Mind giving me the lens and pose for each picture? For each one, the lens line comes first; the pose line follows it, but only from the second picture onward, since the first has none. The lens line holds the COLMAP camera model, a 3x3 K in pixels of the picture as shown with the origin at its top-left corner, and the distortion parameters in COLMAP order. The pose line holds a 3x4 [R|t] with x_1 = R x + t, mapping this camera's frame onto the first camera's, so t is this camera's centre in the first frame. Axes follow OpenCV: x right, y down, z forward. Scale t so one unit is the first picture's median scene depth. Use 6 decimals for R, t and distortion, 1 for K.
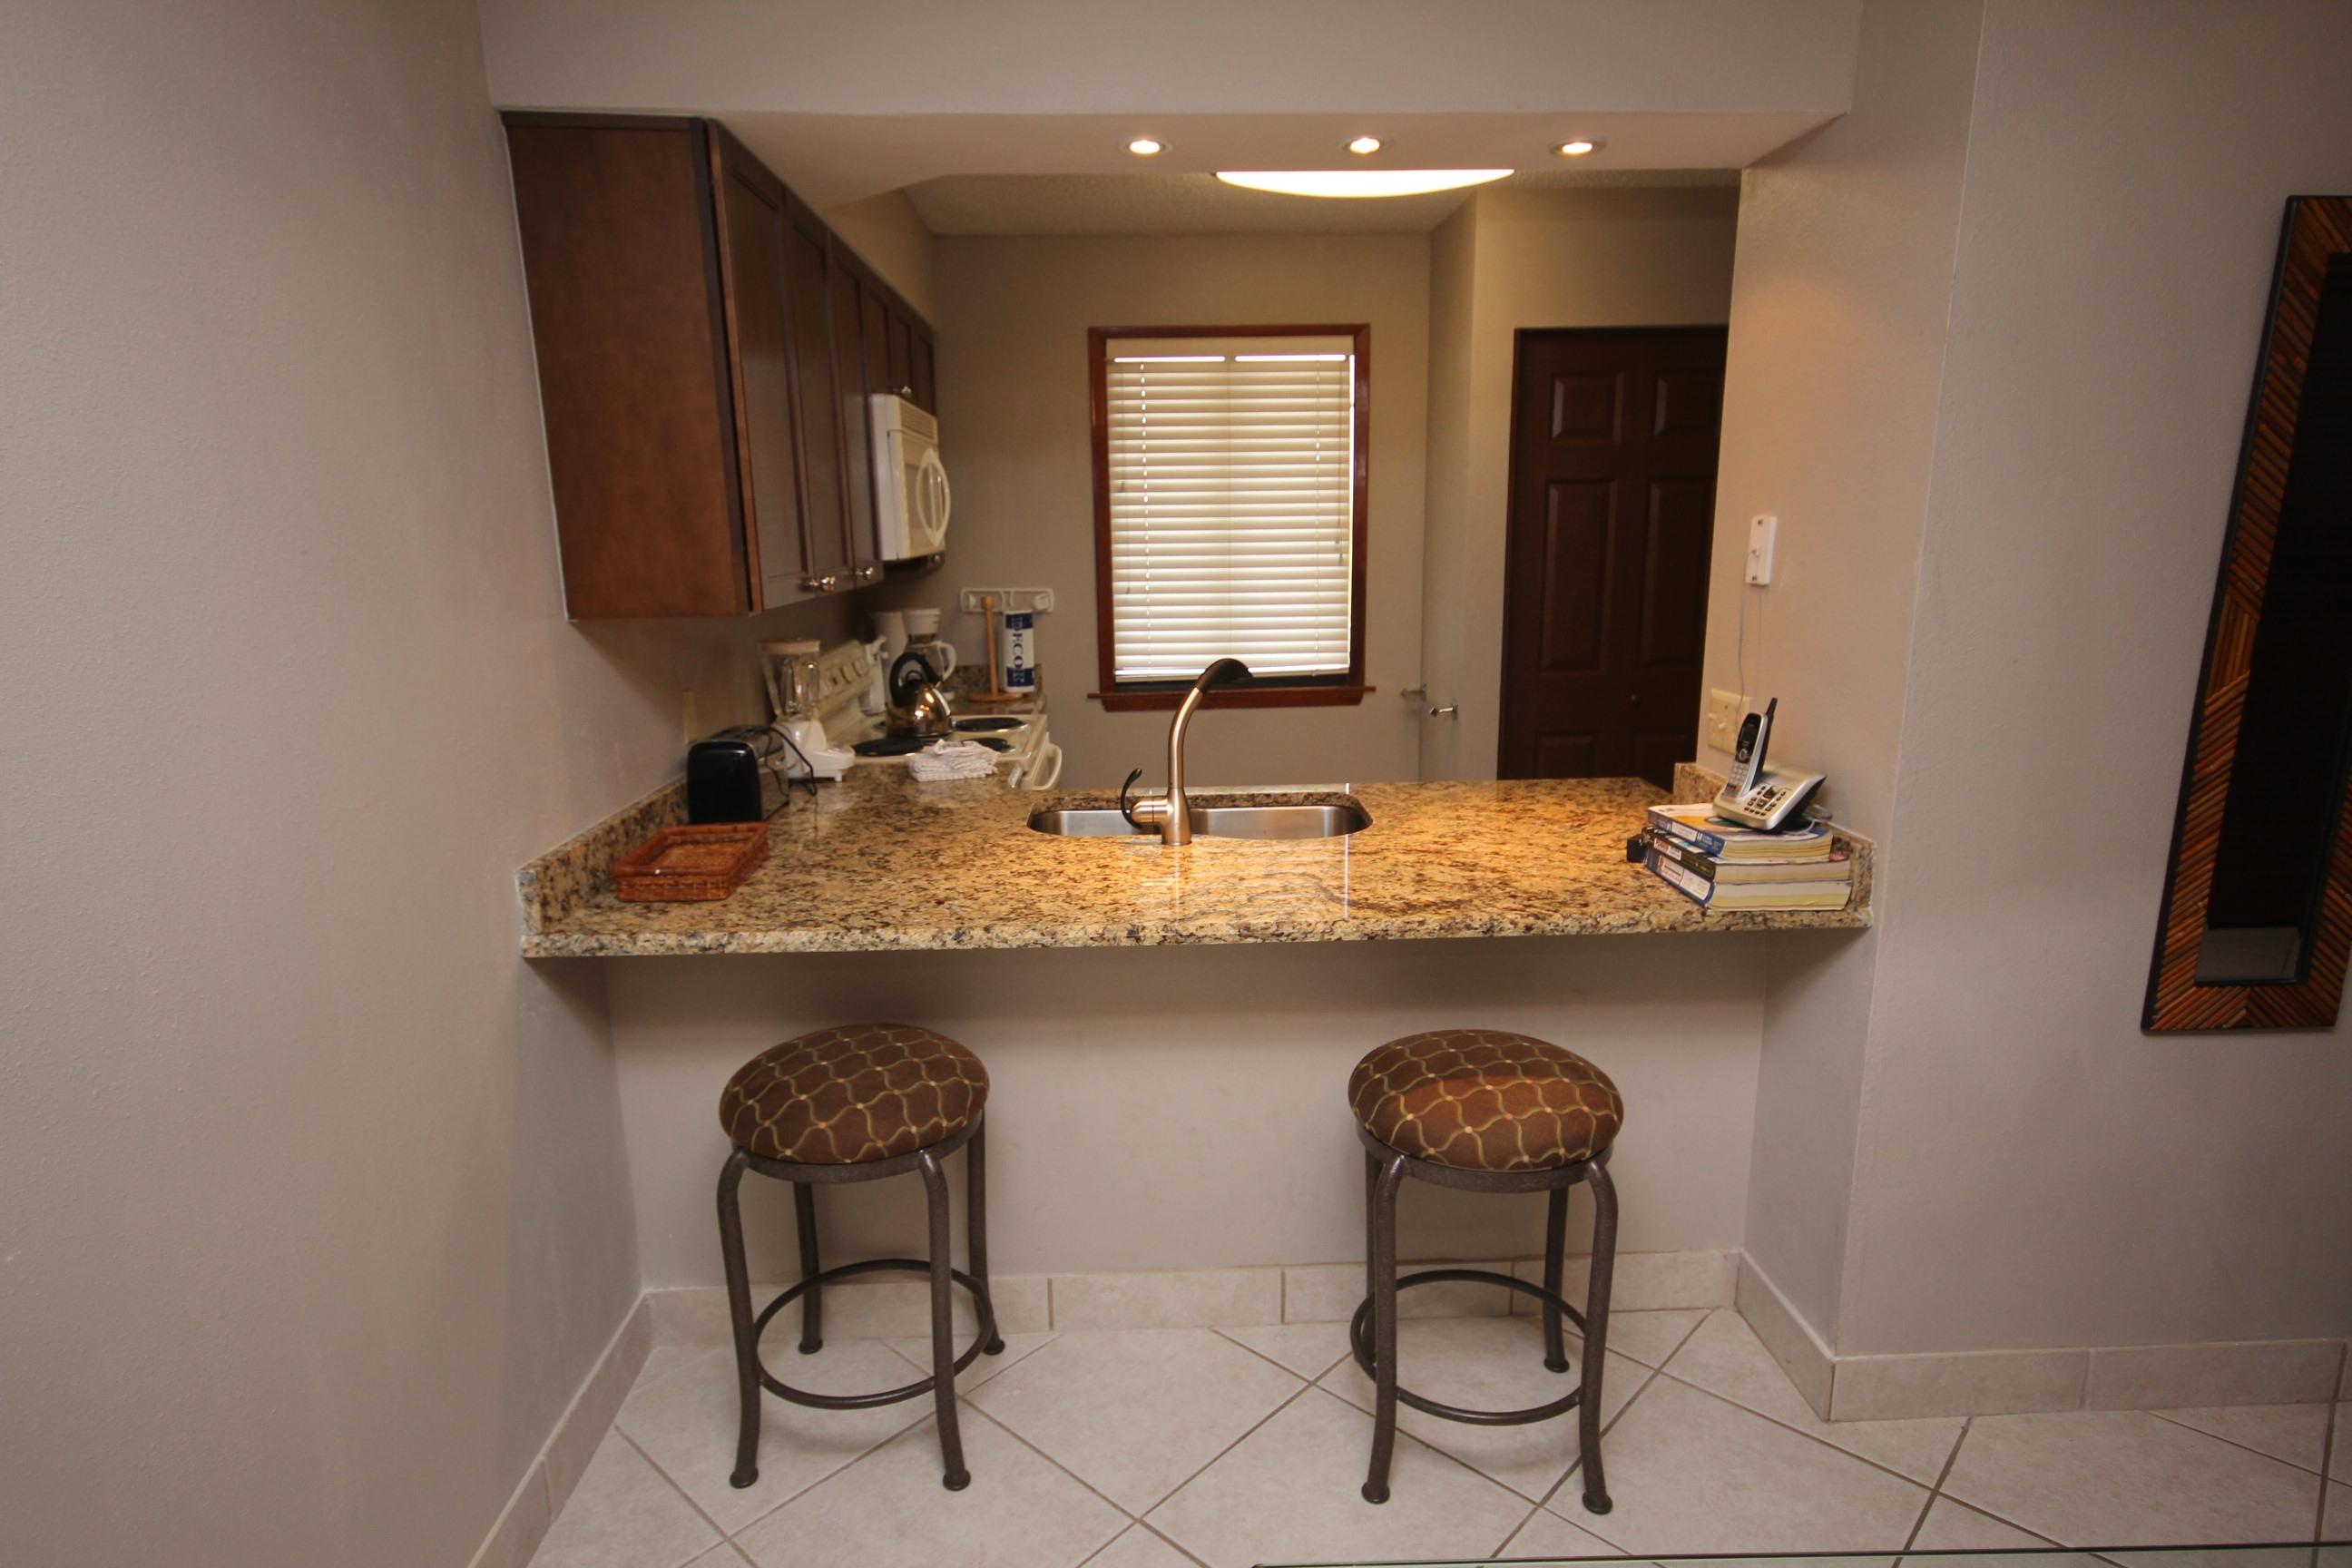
lens RADIAL K [[1346.4, 0, 1182.2], [0, 1346.4, 835.7], [0, 0, 1]] dist [-0.000811, -0.000677]
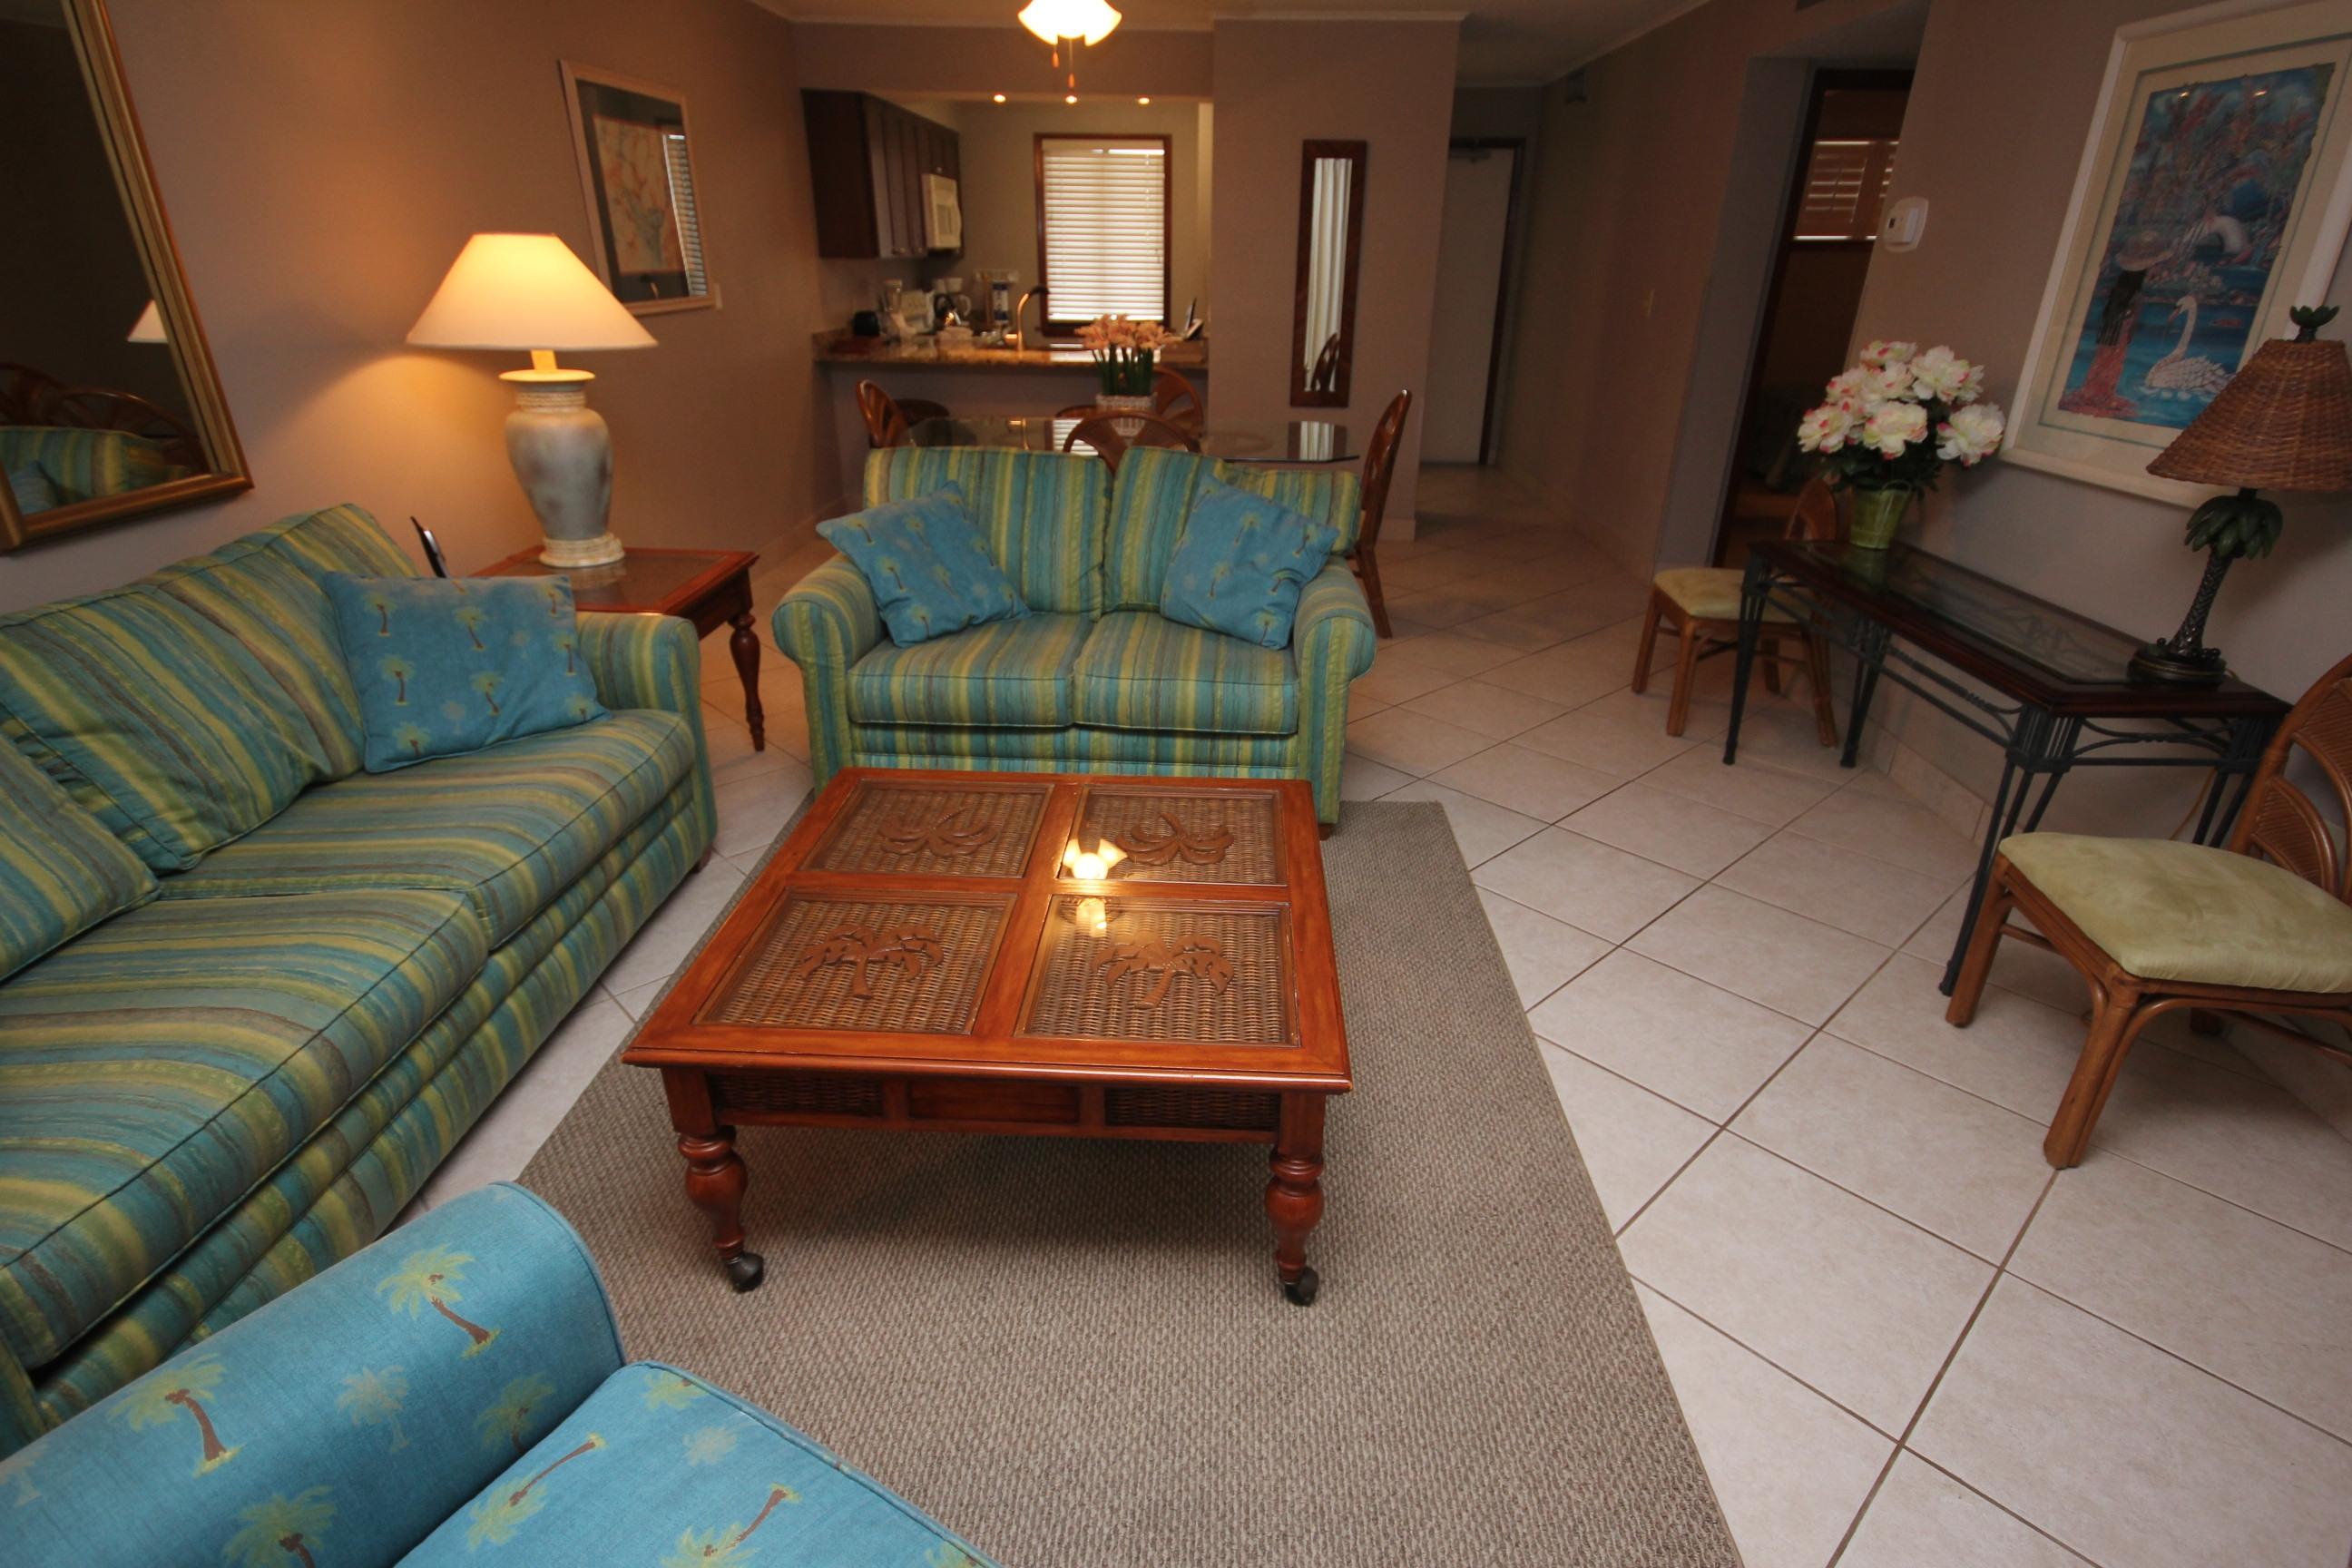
lens RADIAL K [[1168.0, 0, 1183.8], [0, 1168.0, 830.2], [0, 0, 1]] dist [-0.000803, -0.000103]
pose [[0.997568, 0.057587, -0.039258, 0.336643], [-0.047272, 0.972971, 0.226038, 0.283571], [0.051214, -0.223633, 0.973327, -1.117298]]
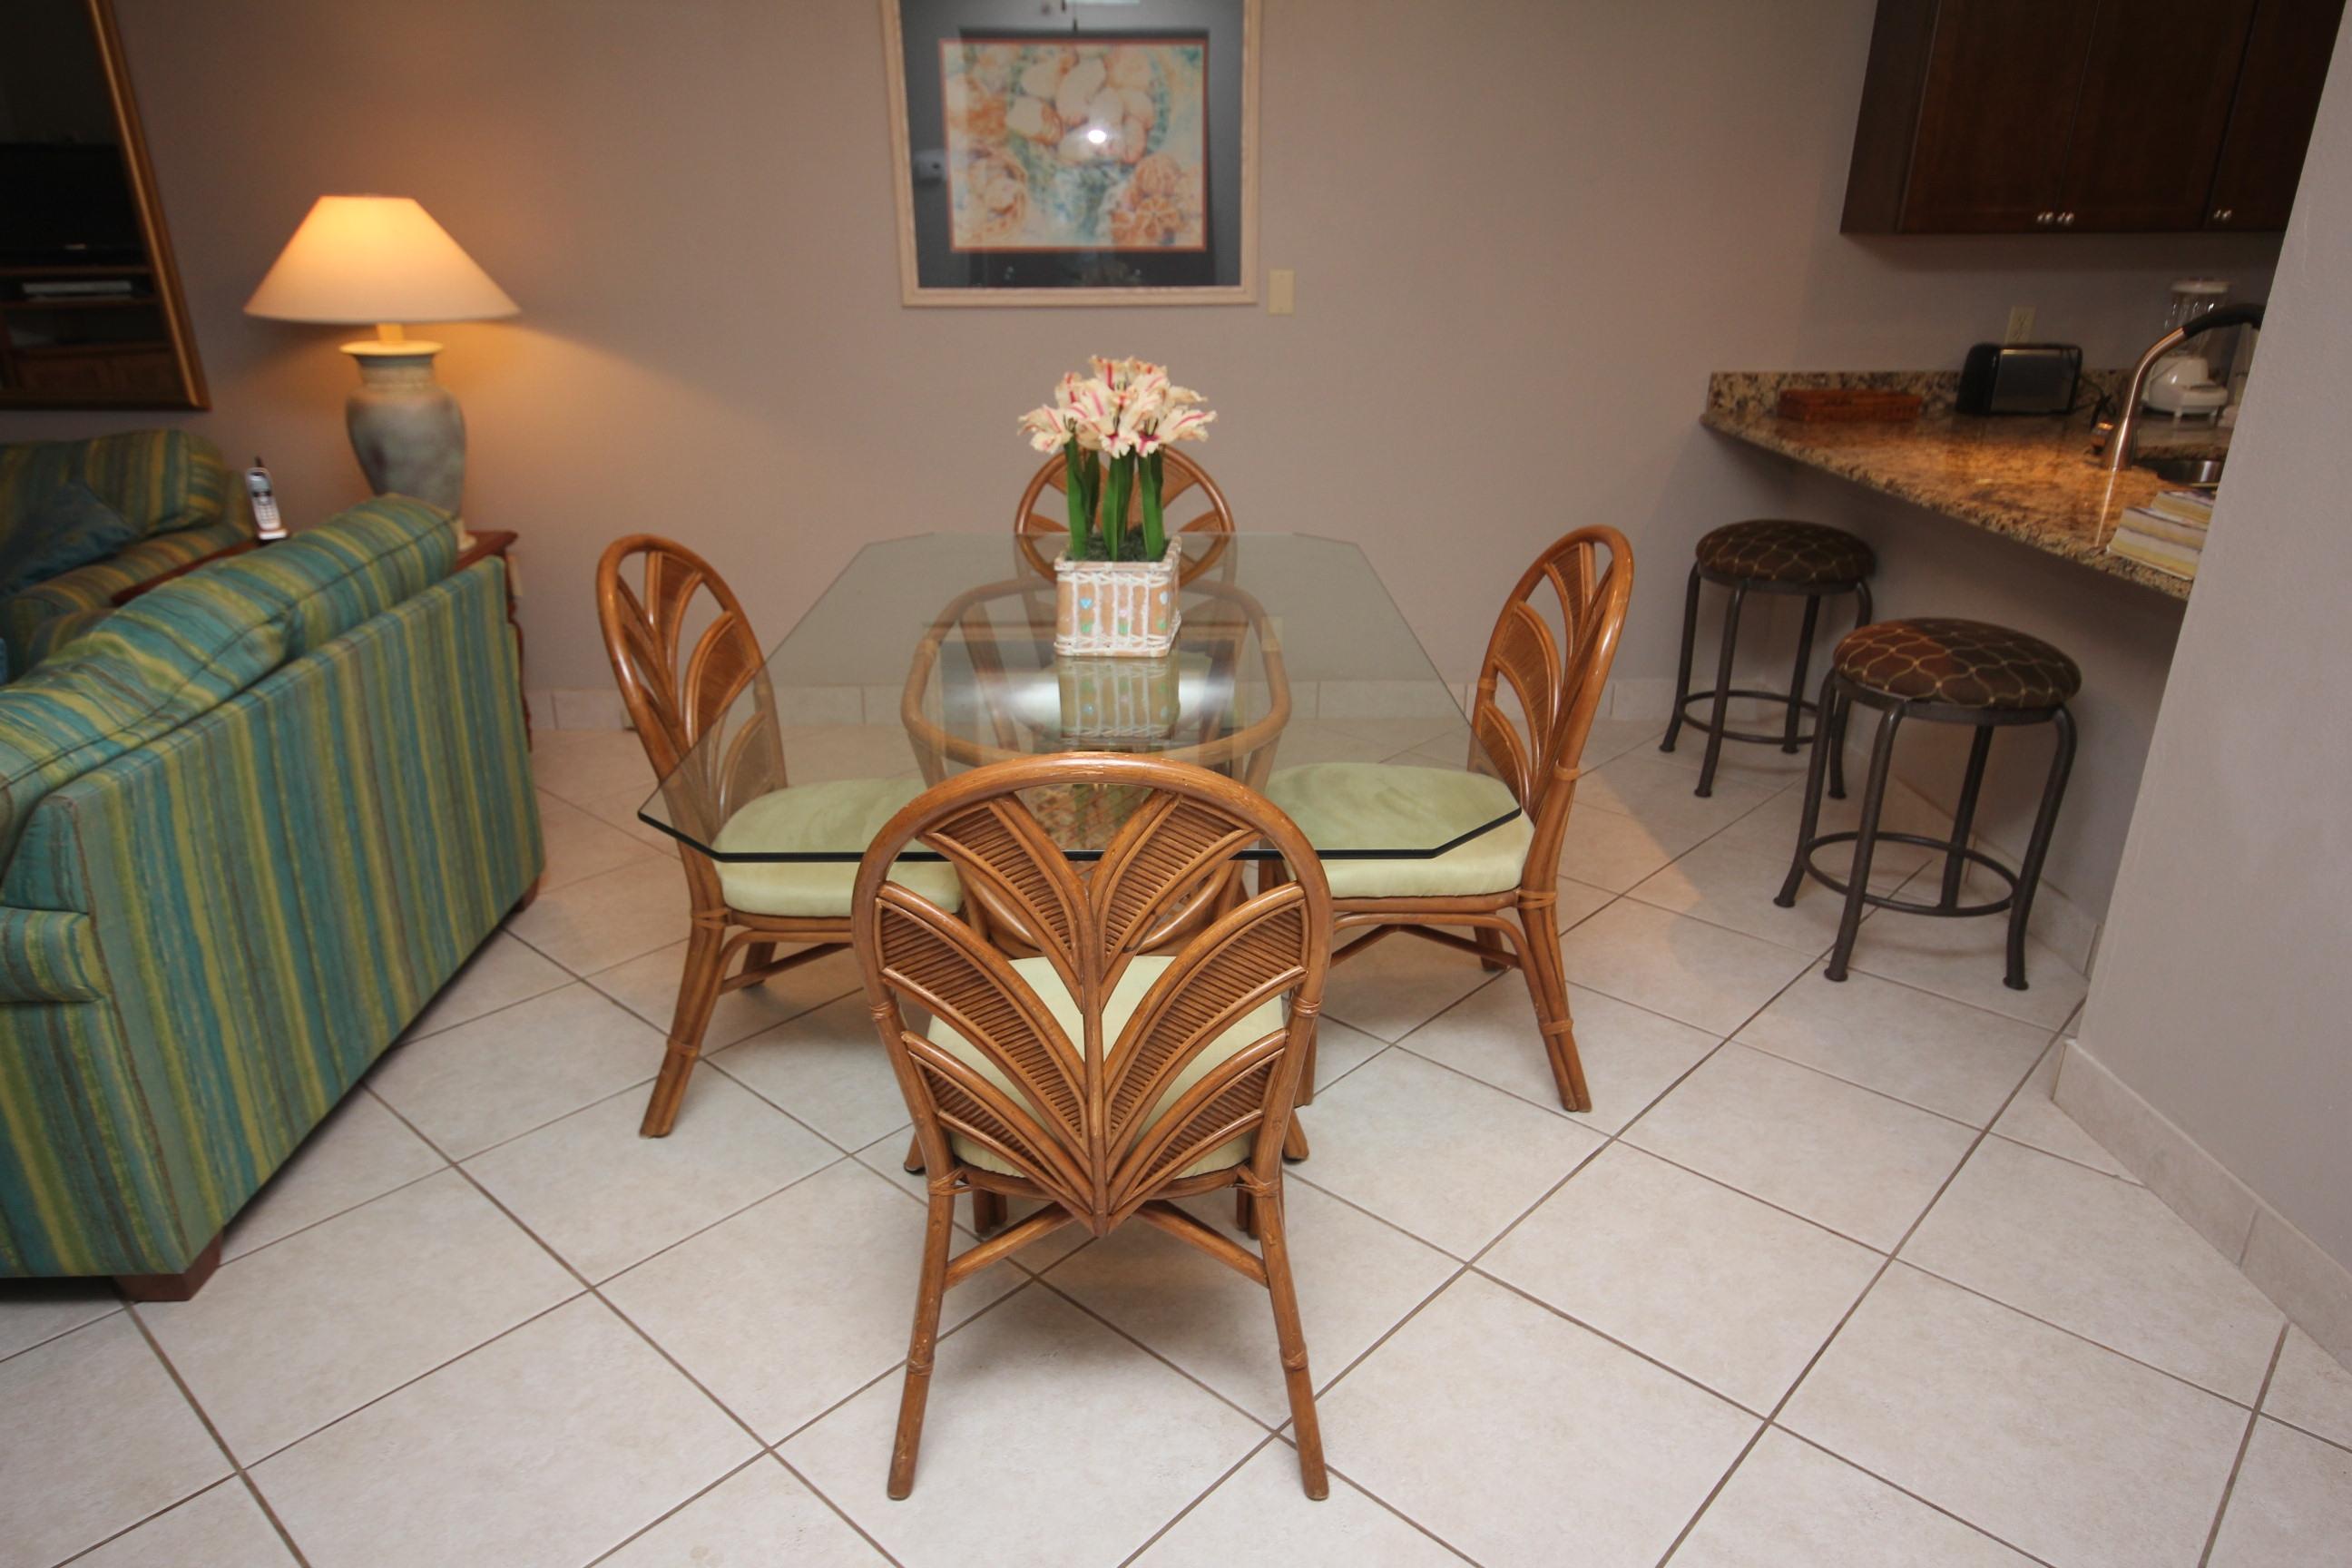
lens RADIAL K [[1518.7, 0, 1179.5], [0, 1518.7, 824.3], [0, 0, 1]] dist [0.003377, 0.002502]
pose [[0.005229, 0.387854, -0.921706, 0.824618], [-0.234439, 0.896506, 0.375919, -0.015256], [0.972117, 0.214119, 0.095616, 0.124096]]
